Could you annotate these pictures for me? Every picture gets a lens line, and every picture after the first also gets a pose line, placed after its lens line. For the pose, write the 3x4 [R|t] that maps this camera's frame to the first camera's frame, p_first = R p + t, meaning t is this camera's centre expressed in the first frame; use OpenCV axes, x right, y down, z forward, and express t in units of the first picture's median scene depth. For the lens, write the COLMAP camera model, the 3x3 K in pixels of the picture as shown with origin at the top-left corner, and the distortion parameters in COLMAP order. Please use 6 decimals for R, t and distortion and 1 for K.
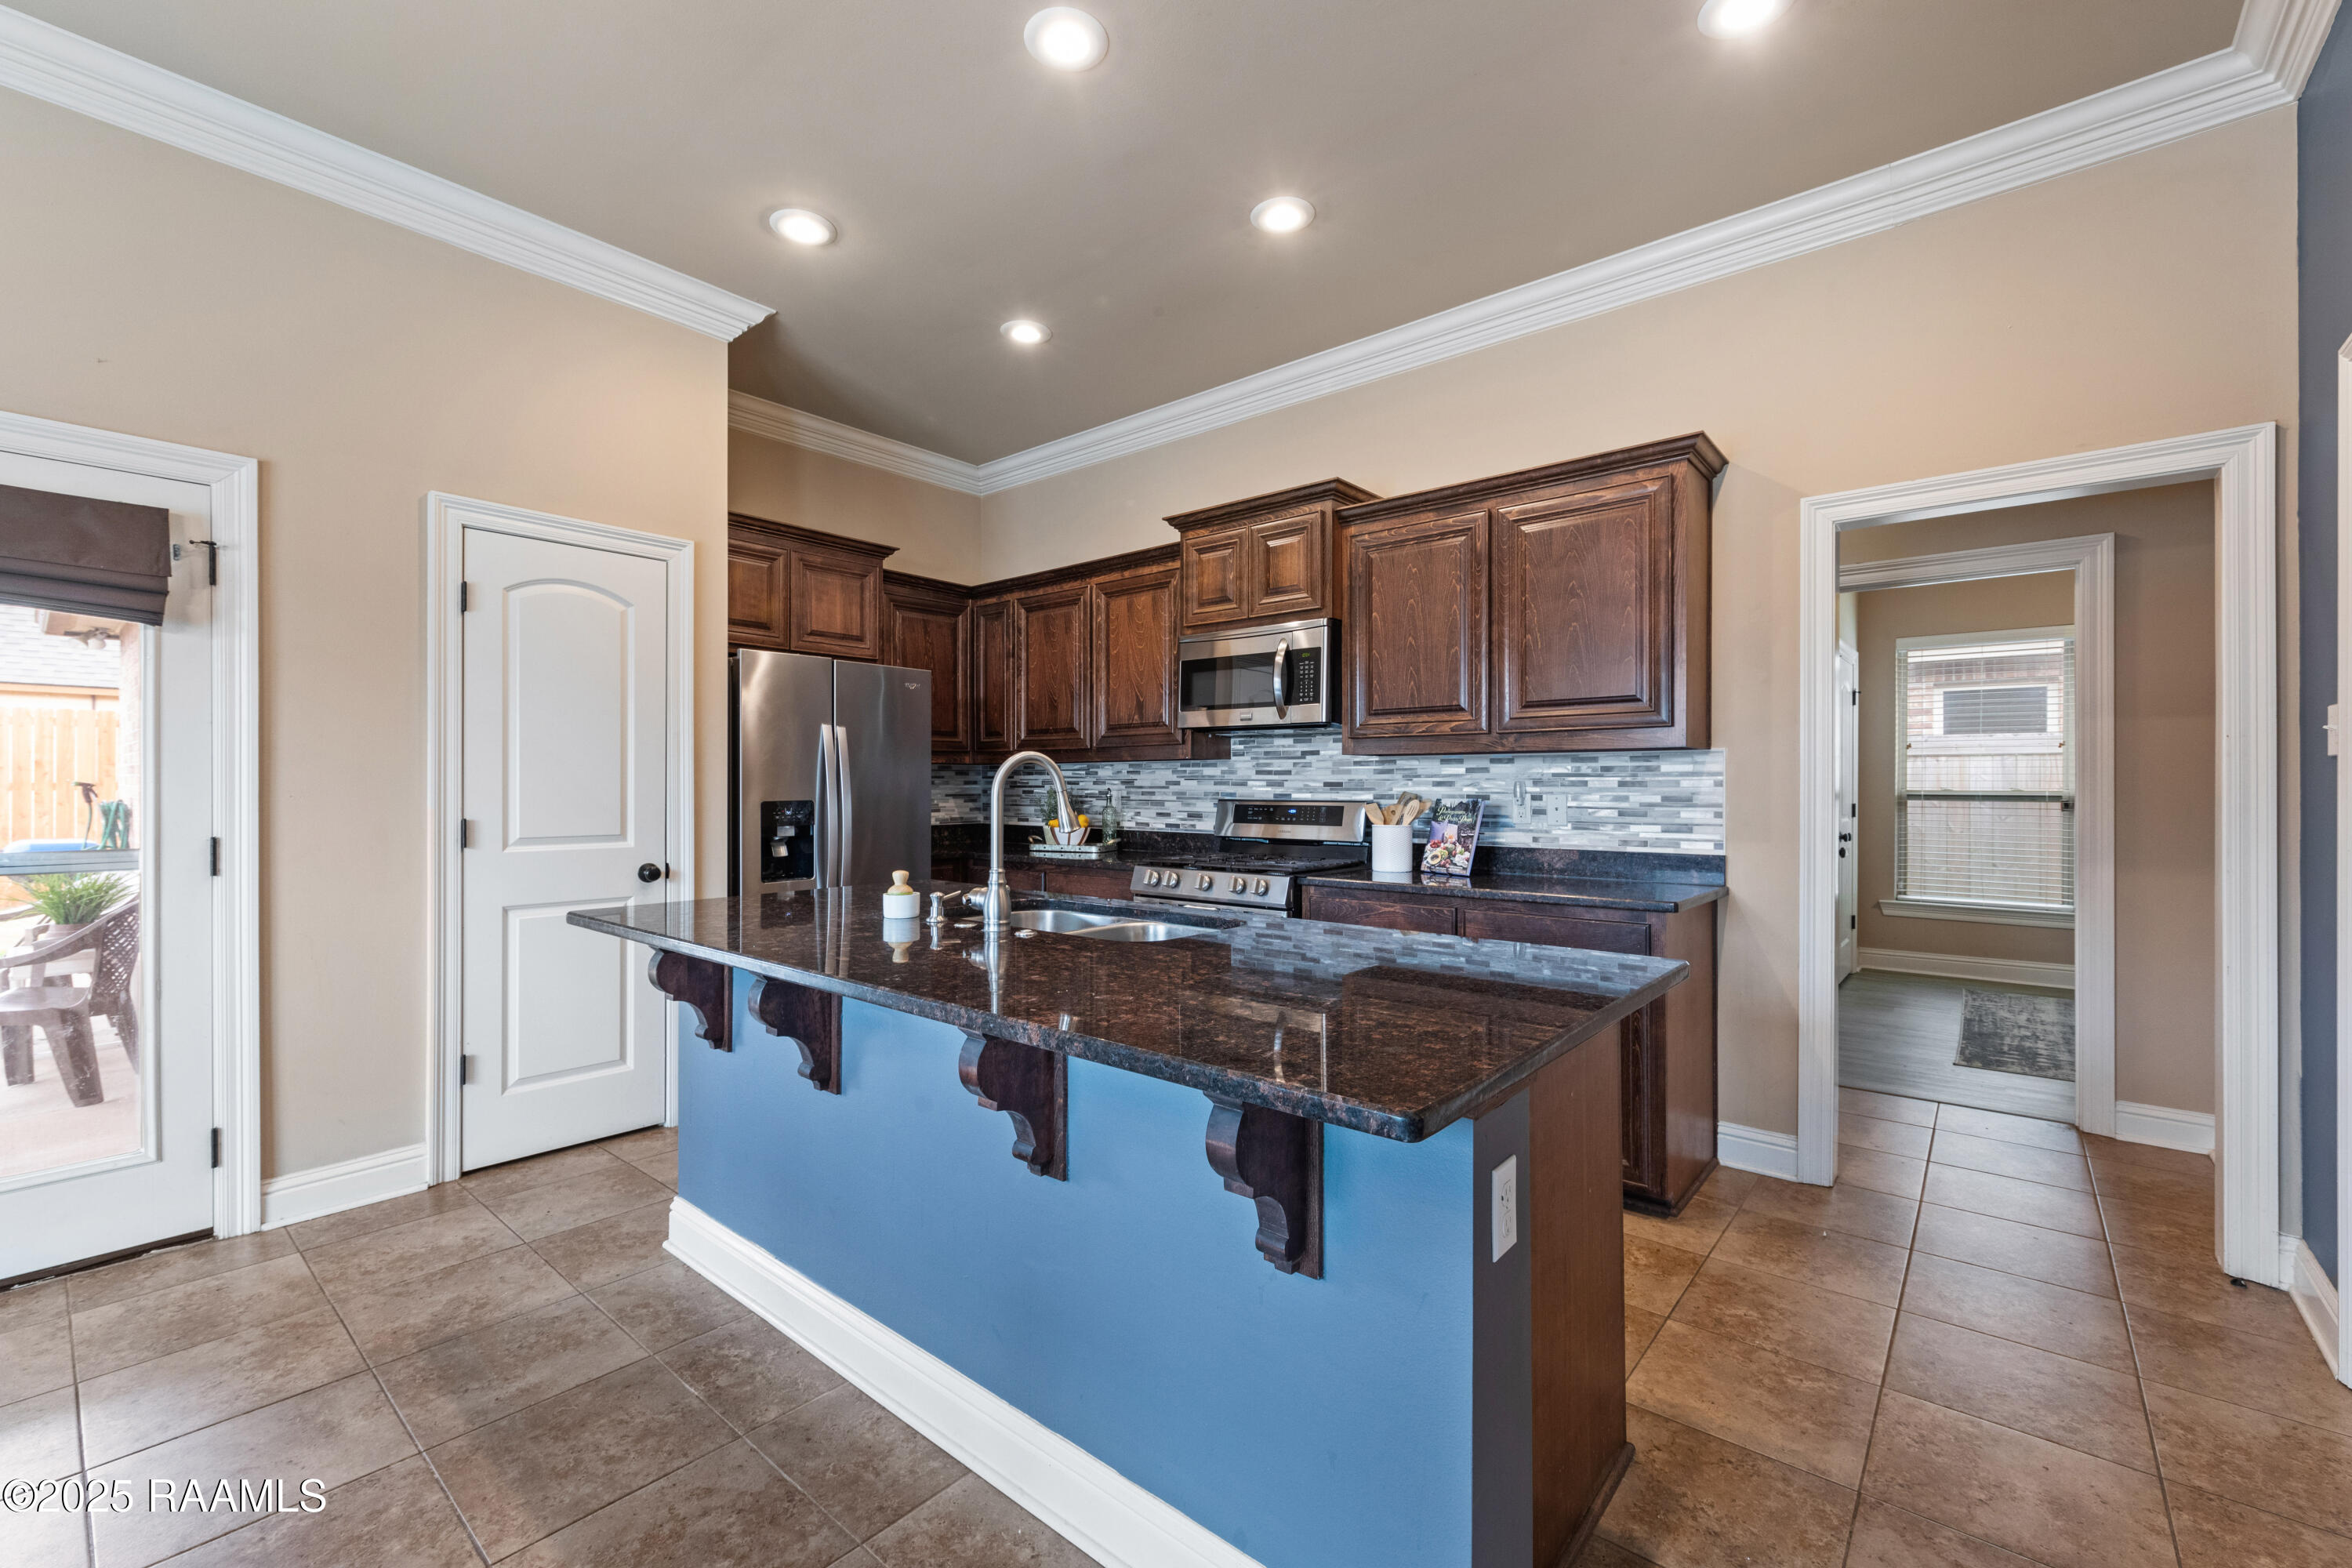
lens RADIAL K [[980.7, 0, 1159.1], [0, 980.7, 785.8], [0, 0, 1]] dist [0.004590, -0.001798]
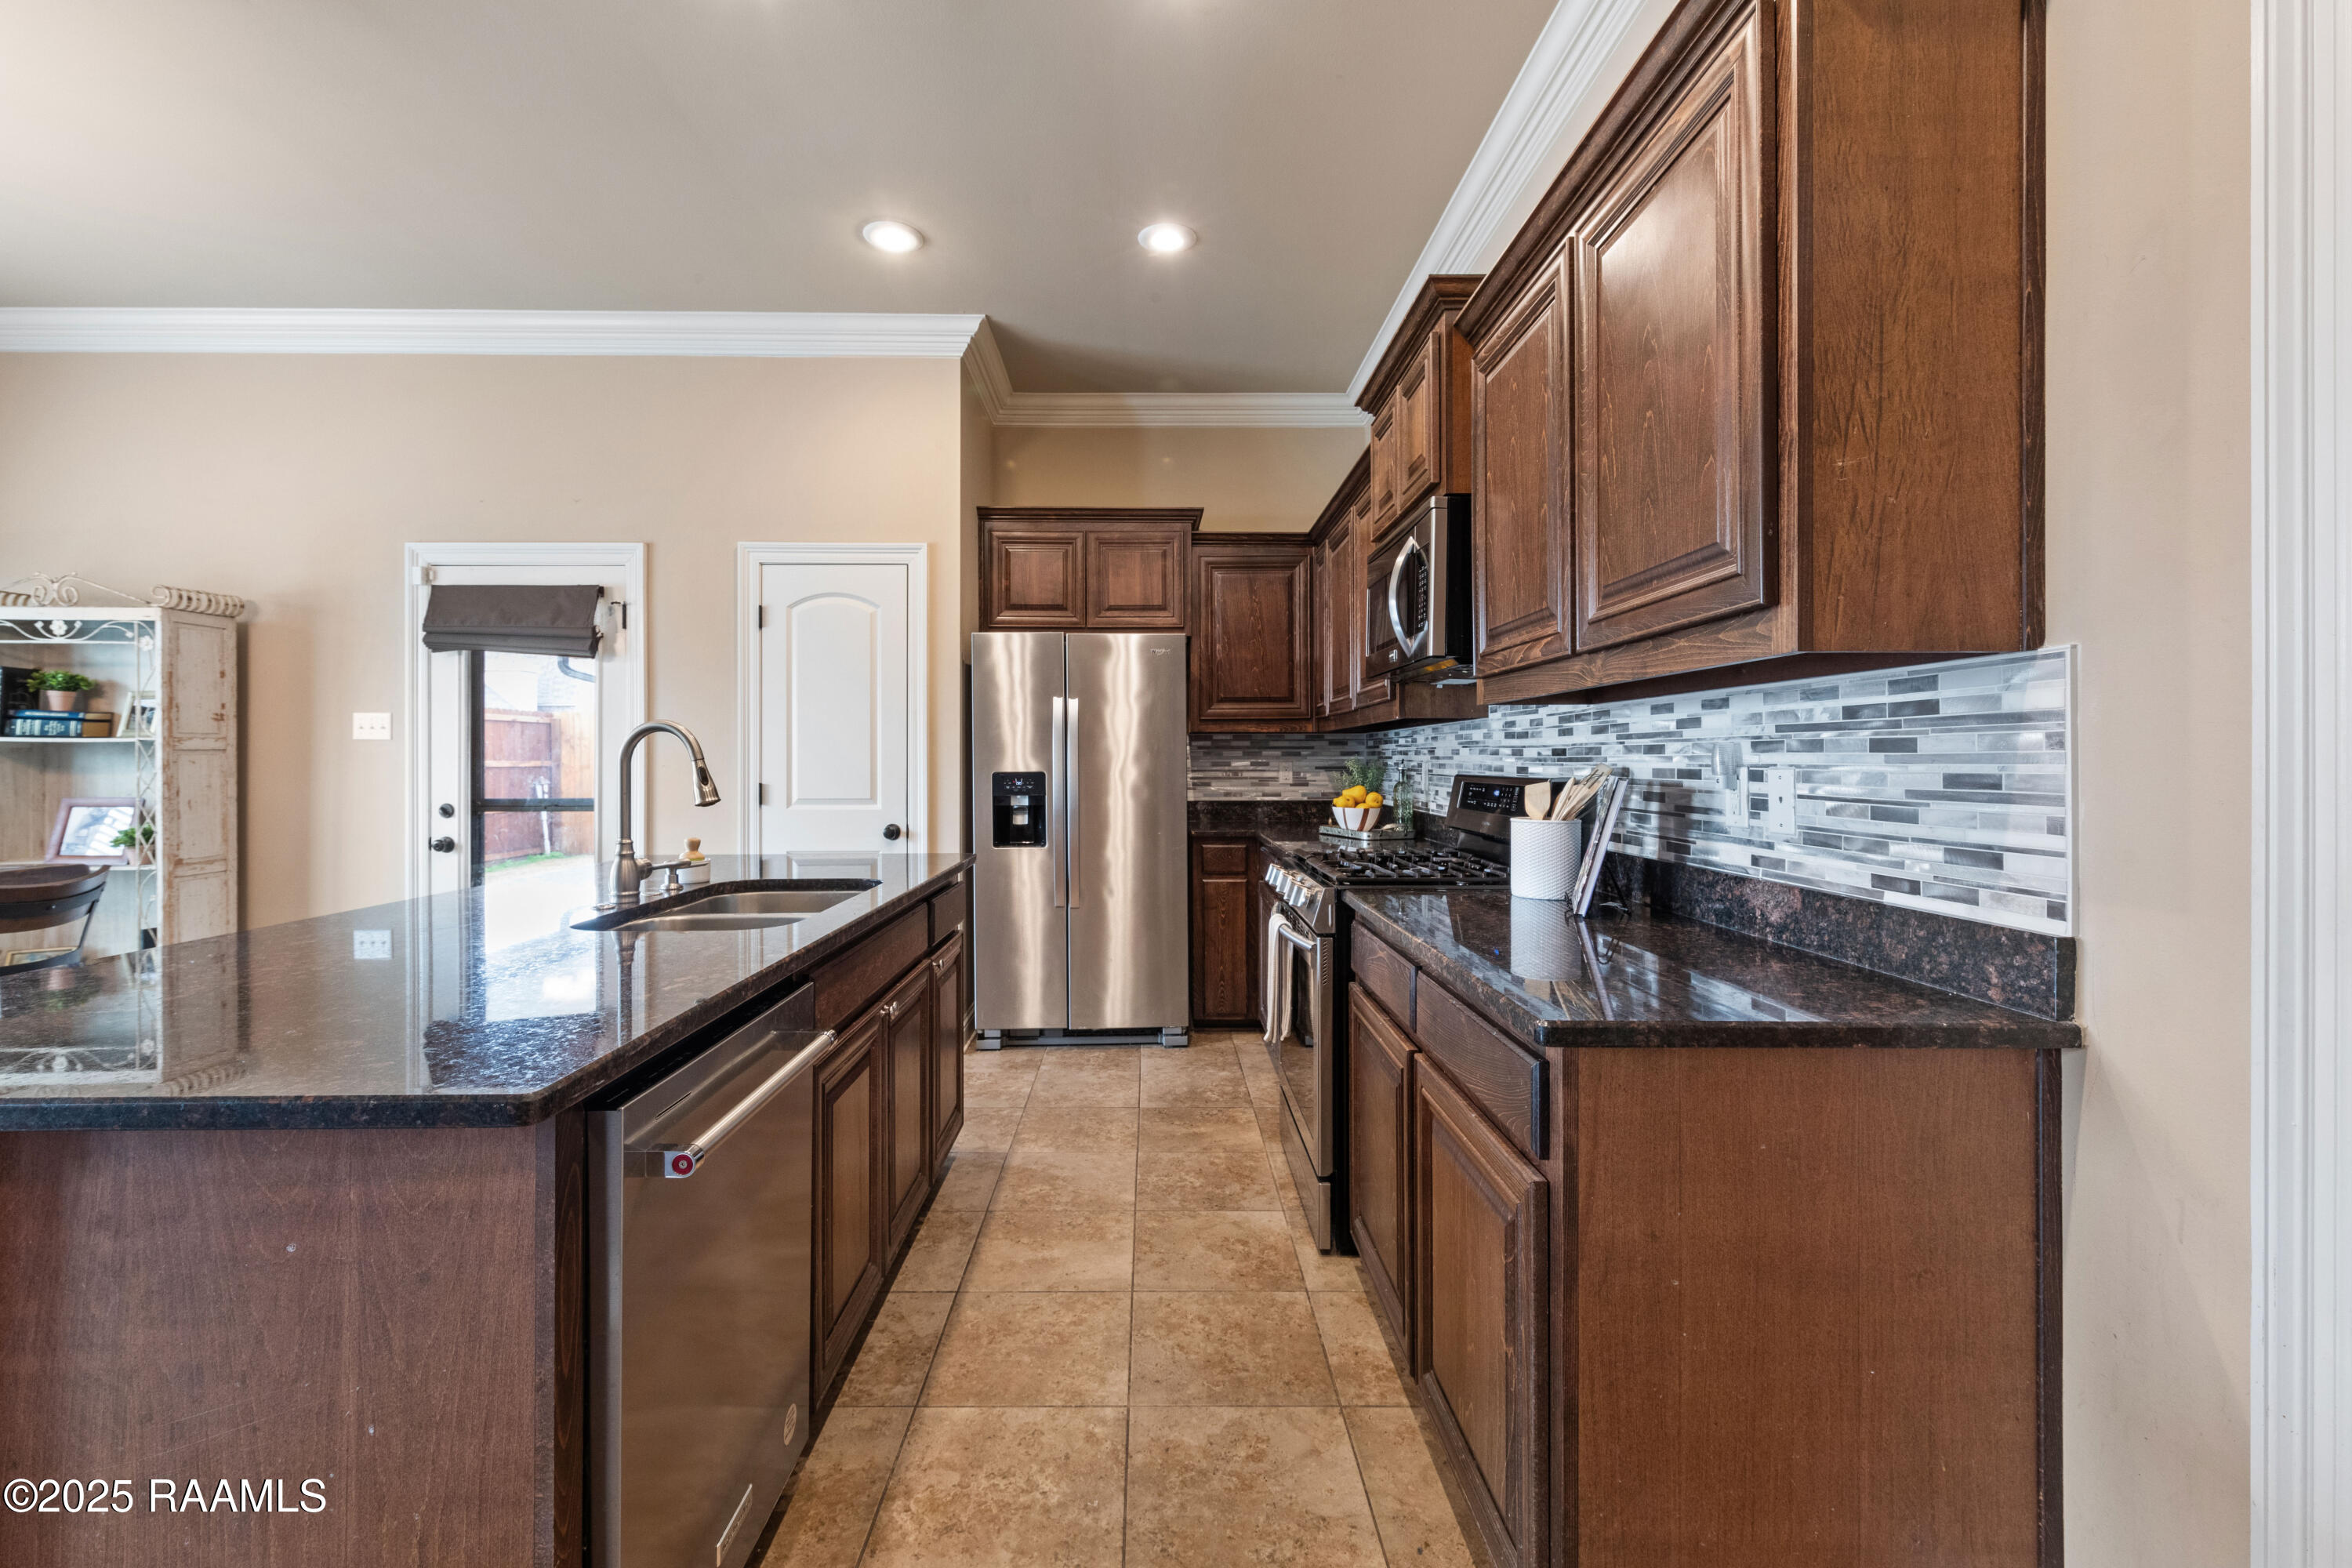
lens RADIAL K [[980.7, 0, 1152.2], [0, 980.7, 756.8], [0, 0, 1]] dist [0.004590, -0.001798]
pose [[0.657618, -0.004451, -0.753339, 0.577800], [0.003069, 0.999990, -0.003229, 0.003627], [0.753346, -0.000189, 0.657625, 0.466297]]
